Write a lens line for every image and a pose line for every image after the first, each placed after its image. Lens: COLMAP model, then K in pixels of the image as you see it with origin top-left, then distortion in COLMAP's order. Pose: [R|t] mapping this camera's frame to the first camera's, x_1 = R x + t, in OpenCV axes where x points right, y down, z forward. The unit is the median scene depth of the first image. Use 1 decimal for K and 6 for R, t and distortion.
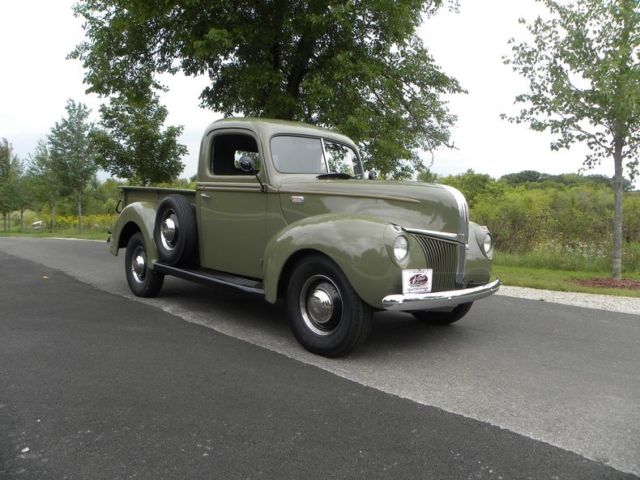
lens RADIAL K [[484.8, 0, 320.0], [0, 484.8, 240.0], [0, 0, 1]] dist [-0.153241, 0.095079]
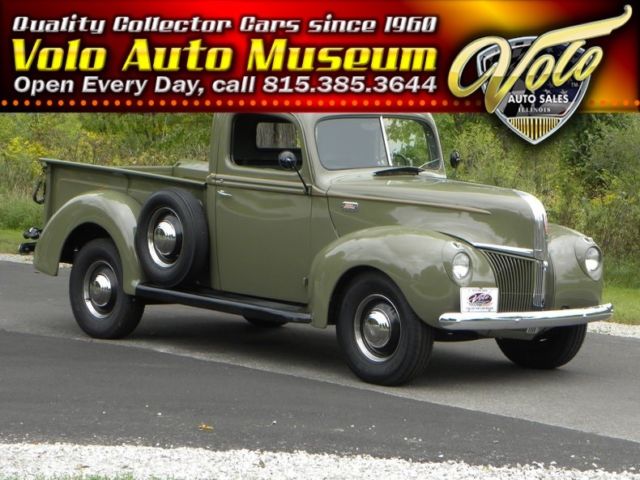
lens RADIAL K [[1890.7, 0, 292.7], [0, 1890.7, 240.0], [0, 0, 1]] dist [0.064423, 22.732791]
pose [[0.998421, 0.002209, -0.056124, 0.033816], [-0.001824, 0.999974, 0.006918, -0.044251], [0.056137, -0.006804, 0.998400, -2.076743]]
